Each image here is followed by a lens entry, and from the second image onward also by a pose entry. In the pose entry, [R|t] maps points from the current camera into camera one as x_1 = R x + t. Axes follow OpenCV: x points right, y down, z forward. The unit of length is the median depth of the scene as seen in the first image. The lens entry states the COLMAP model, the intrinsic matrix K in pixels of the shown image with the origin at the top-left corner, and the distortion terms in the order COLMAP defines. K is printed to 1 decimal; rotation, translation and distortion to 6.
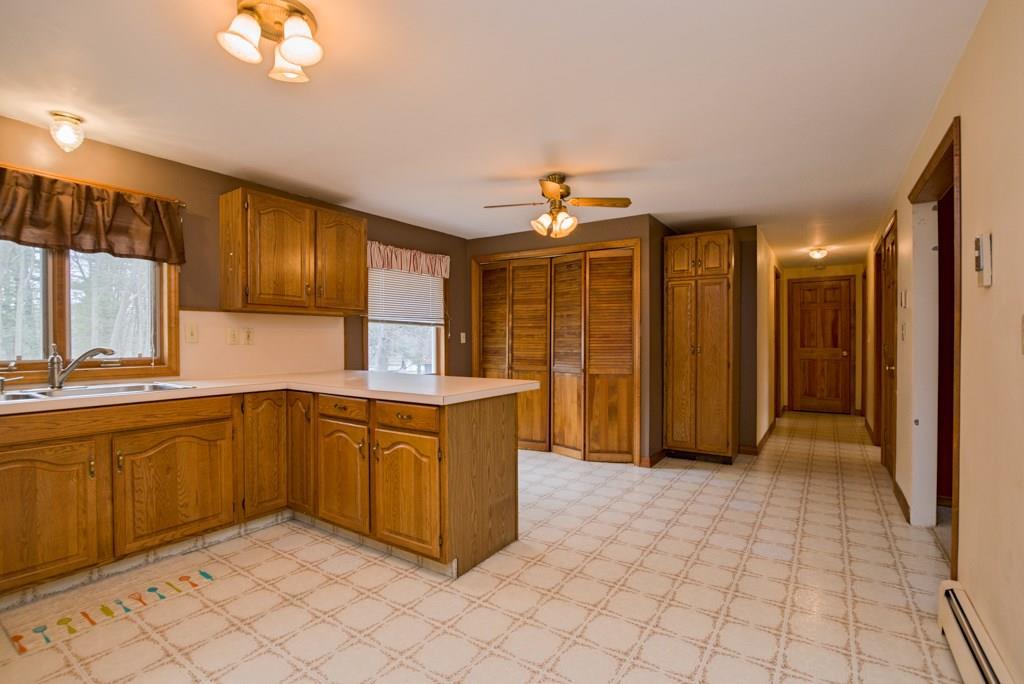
lens RADIAL K [[470.6, 0, 512.0], [0, 470.6, 342.0], [0, 0, 1]] dist [-0.031906, 0.004393]
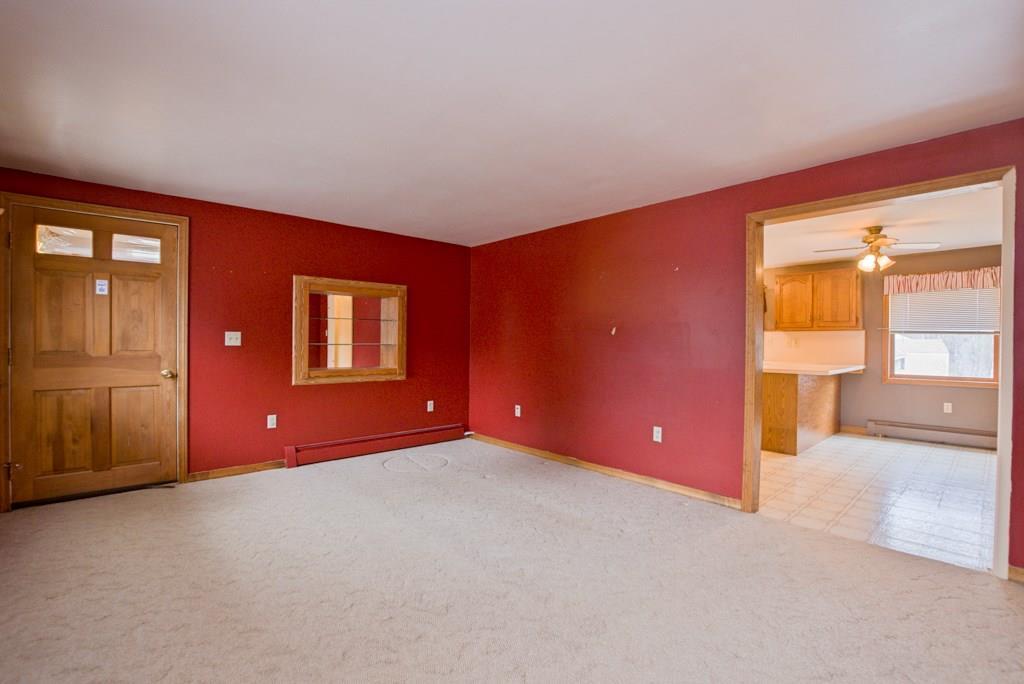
lens RADIAL K [[461.4, 0, 512.0], [0, 461.4, 342.0], [0, 0, 1]] dist [-0.000986, -0.000059]
pose [[-0.233647, 0.006838, -0.972297, 2.009947], [-0.013913, 0.999849, 0.010375, -0.020910], [0.972222, 0.015952, -0.233517, 0.326196]]
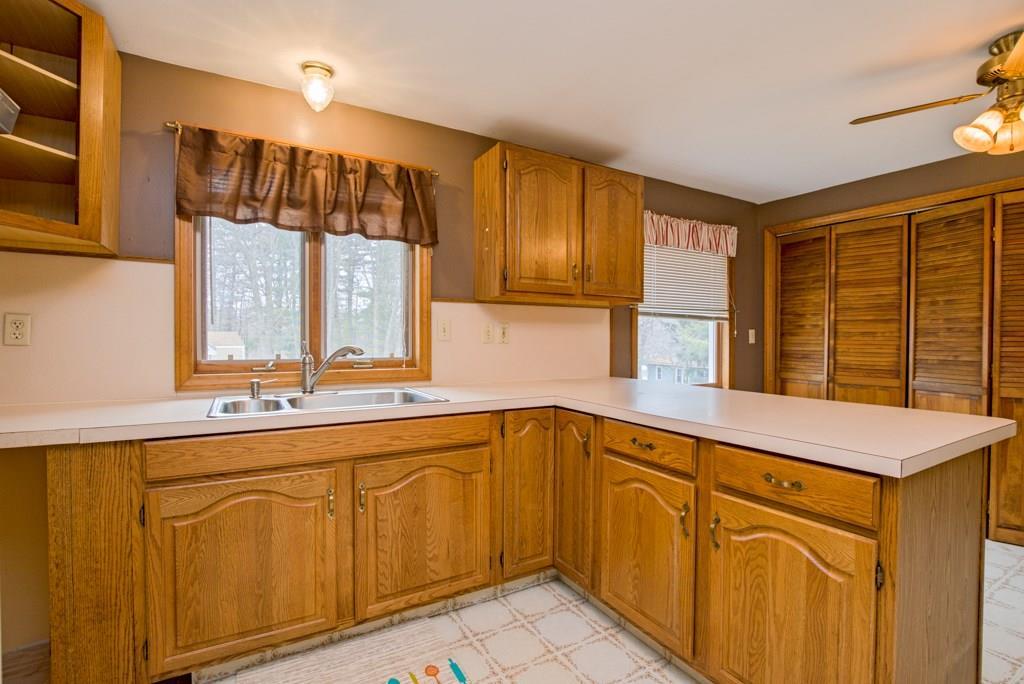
lens RADIAL K [[470.6, 0, 512.0], [0, 470.6, 342.0], [0, 0, 1]] dist [-0.031906, 0.004393]
pose [[0.896759, 0.008555, -0.442437, -0.227443], [-0.007474, 0.999963, 0.004185, -0.000617], [0.442456, -0.000446, 0.896790, 0.325756]]
